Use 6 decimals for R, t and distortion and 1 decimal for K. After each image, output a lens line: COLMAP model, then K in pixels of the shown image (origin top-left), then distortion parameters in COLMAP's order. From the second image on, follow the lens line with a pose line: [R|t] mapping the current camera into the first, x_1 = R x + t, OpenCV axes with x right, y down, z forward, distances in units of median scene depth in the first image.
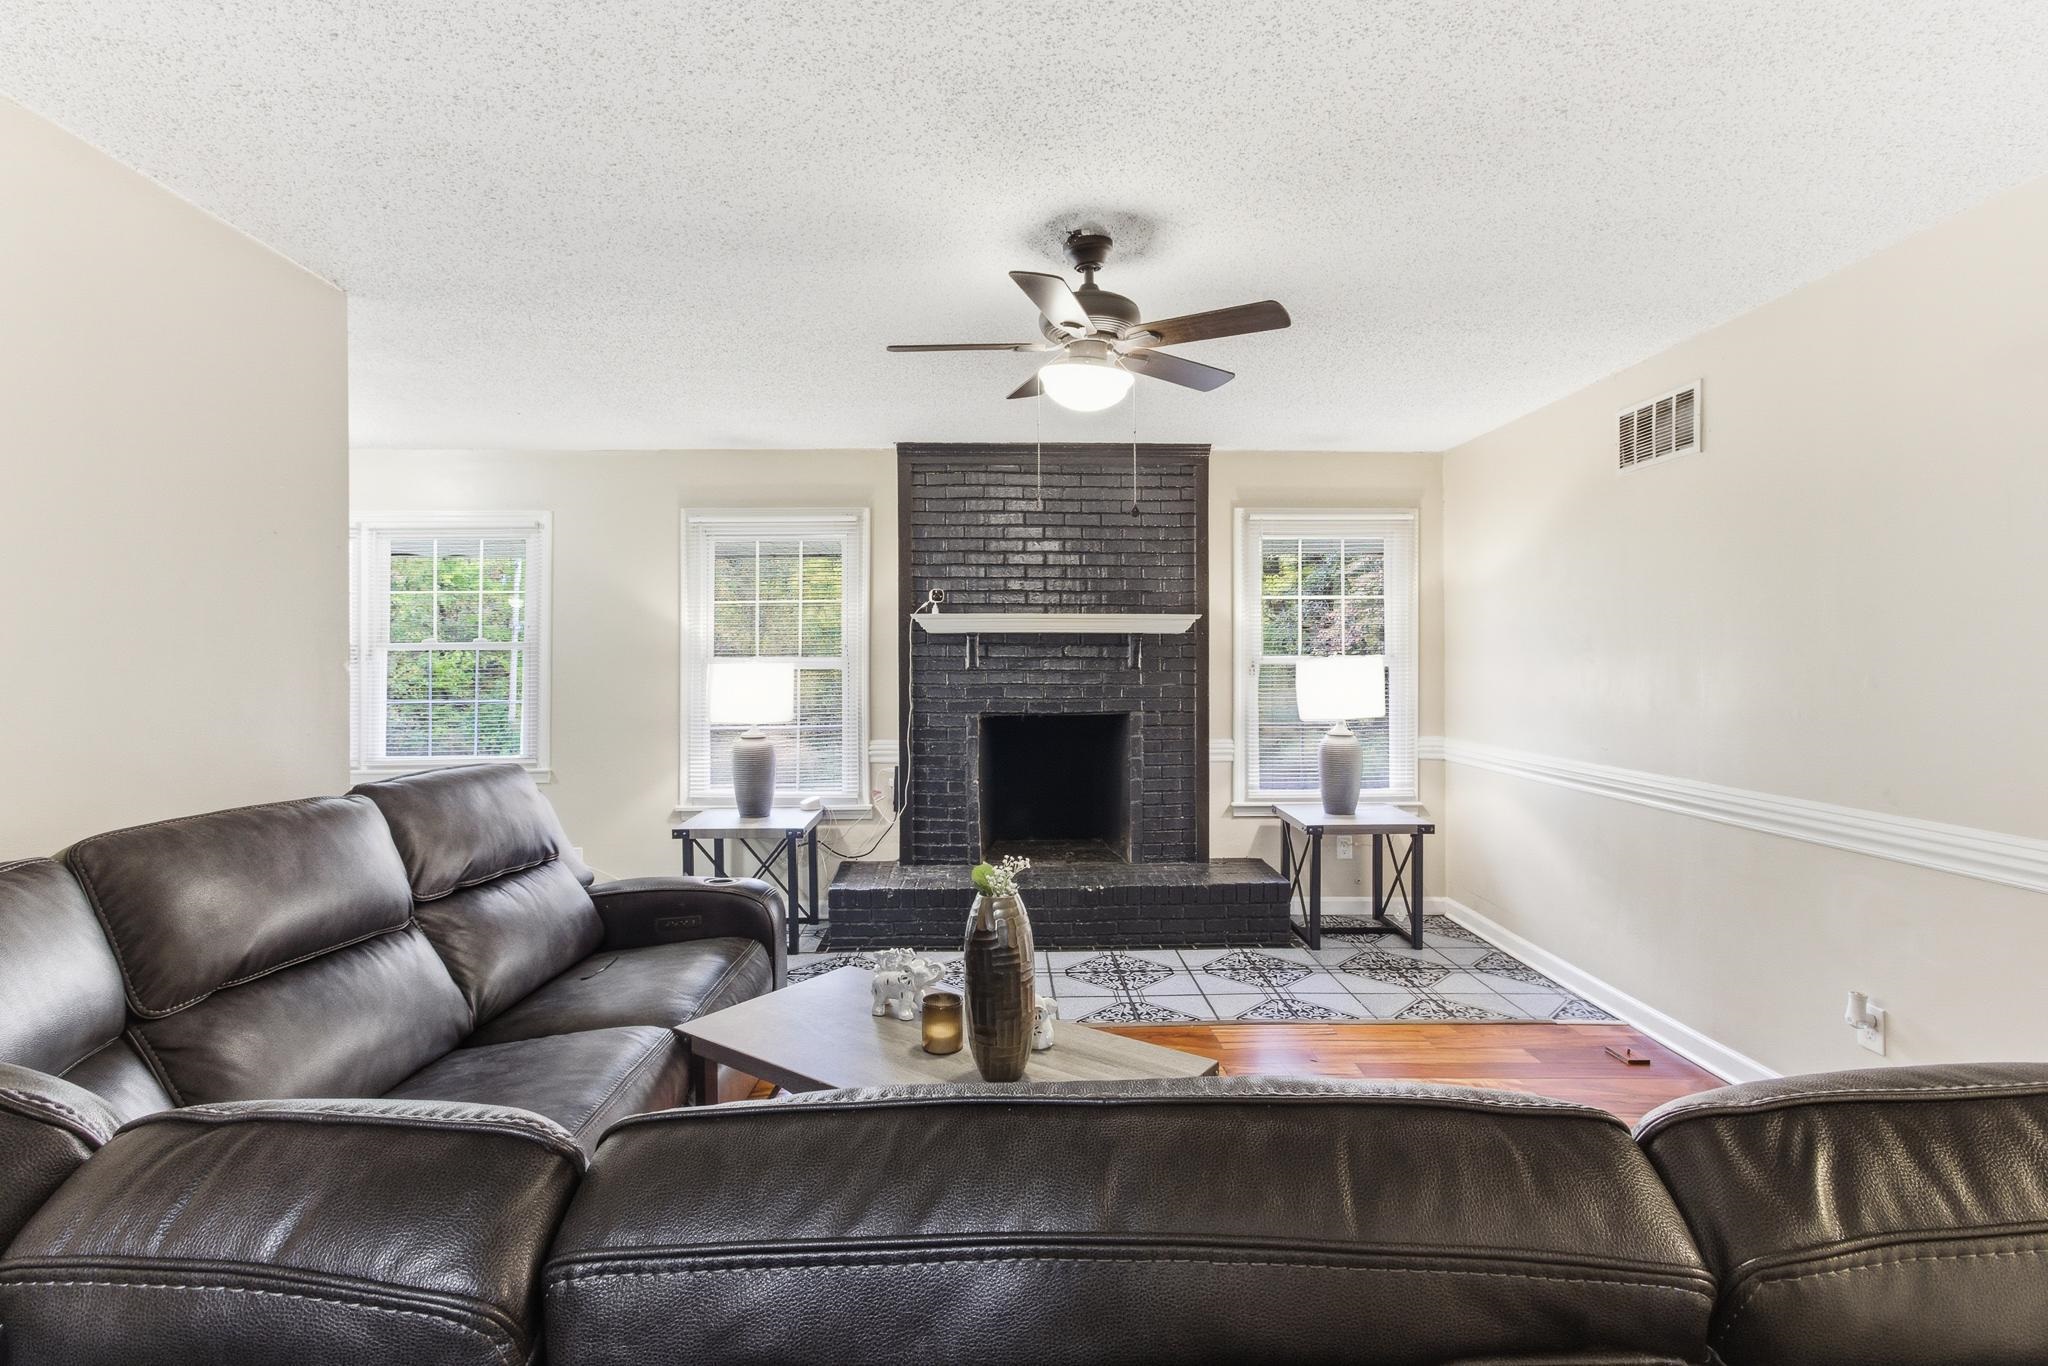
lens RADIAL K [[949.3, 0, 1026.9], [0, 949.3, 669.5], [0, 0, 1]] dist [-0.016612, 0.000073]
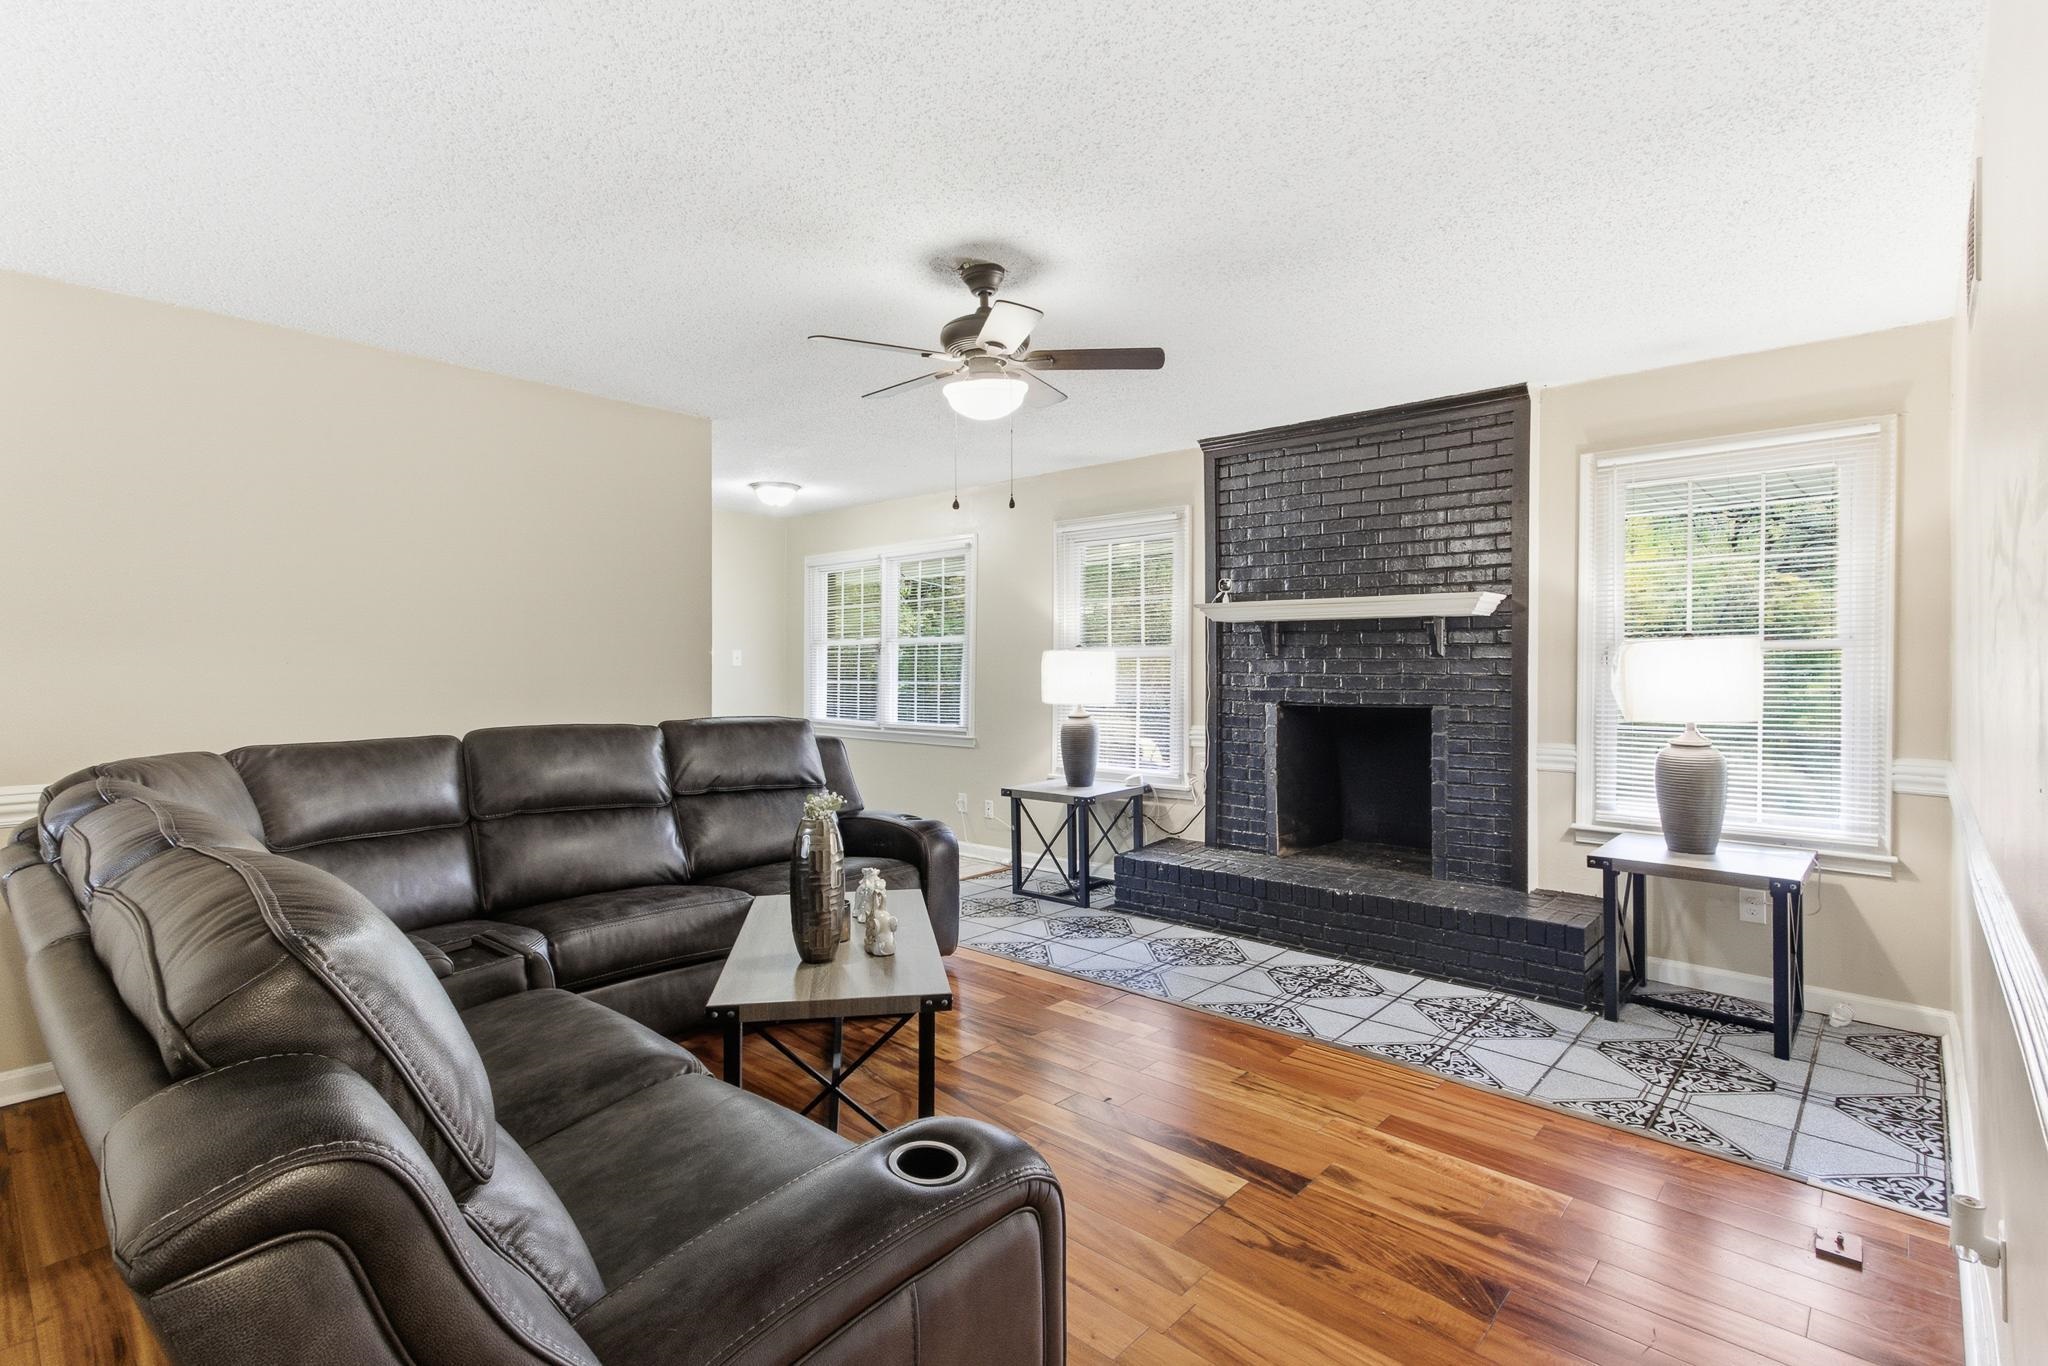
lens RADIAL K [[973.7, 0, 1020.6], [0, 973.7, 663.3], [0, 0, 1]] dist [-0.003549, 0.000430]
pose [[0.722388, 0.002226, -0.691484, 0.475289], [-0.004392, 0.999989, -0.001370, 0.008853], [0.691474, 0.004027, 0.722390, 0.091289]]
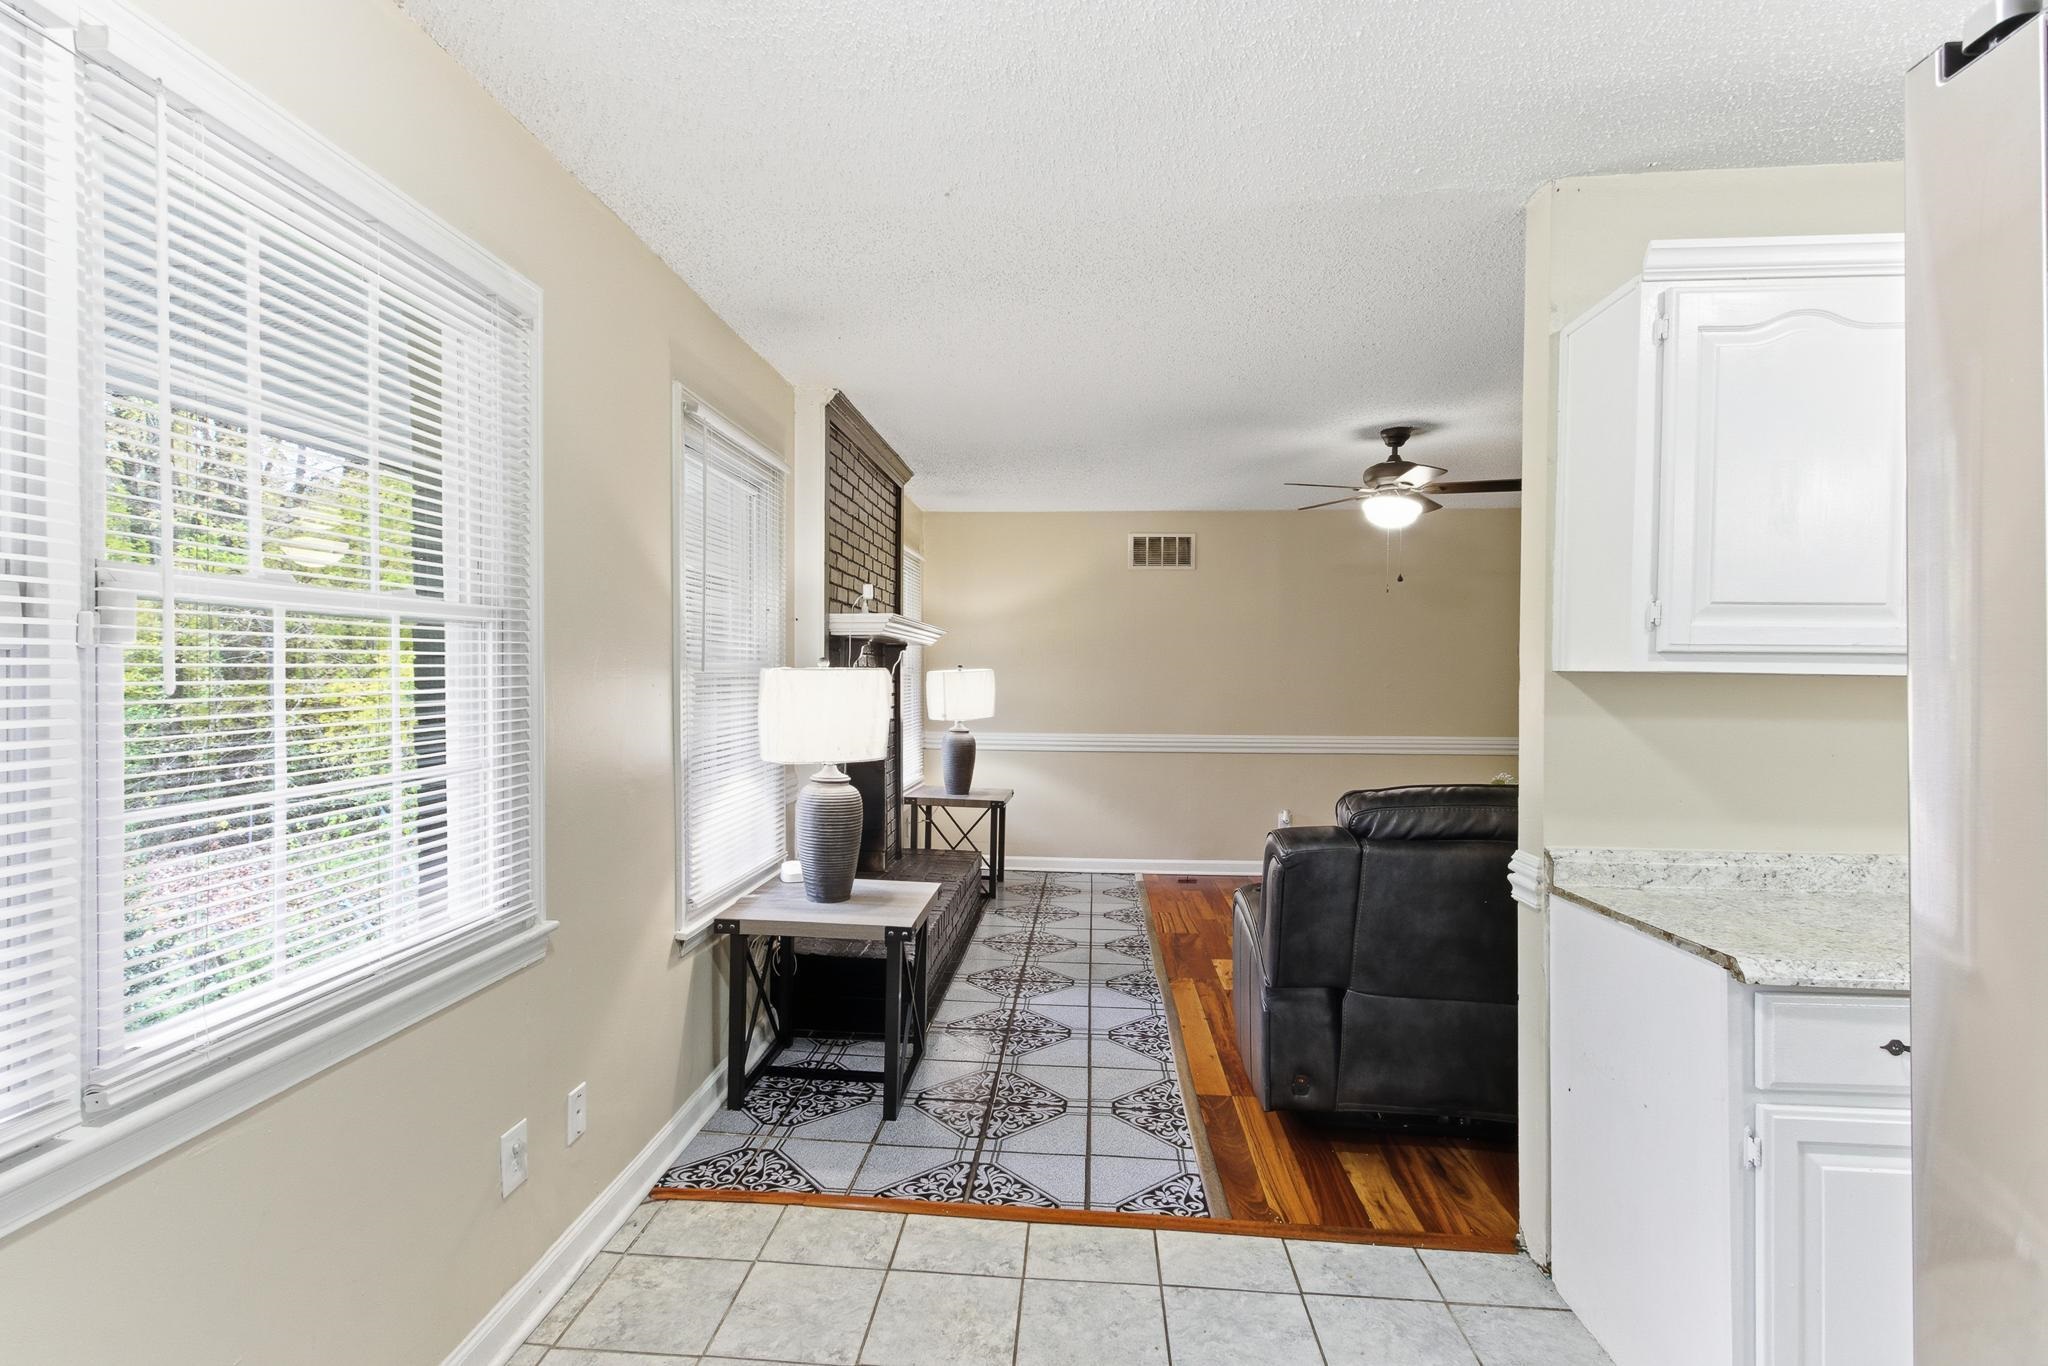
lens RADIAL K [[950.2, 0, 1016.4], [0, 950.2, 661.7], [0, 0, 1]] dist [0.002322, 0.000256]
pose [[0.123596, 0.017024, 0.992187, -0.911798], [0.002328, 0.999845, -0.017445, 0.000361], [-0.992330, 0.004466, 0.123537, 0.763623]]
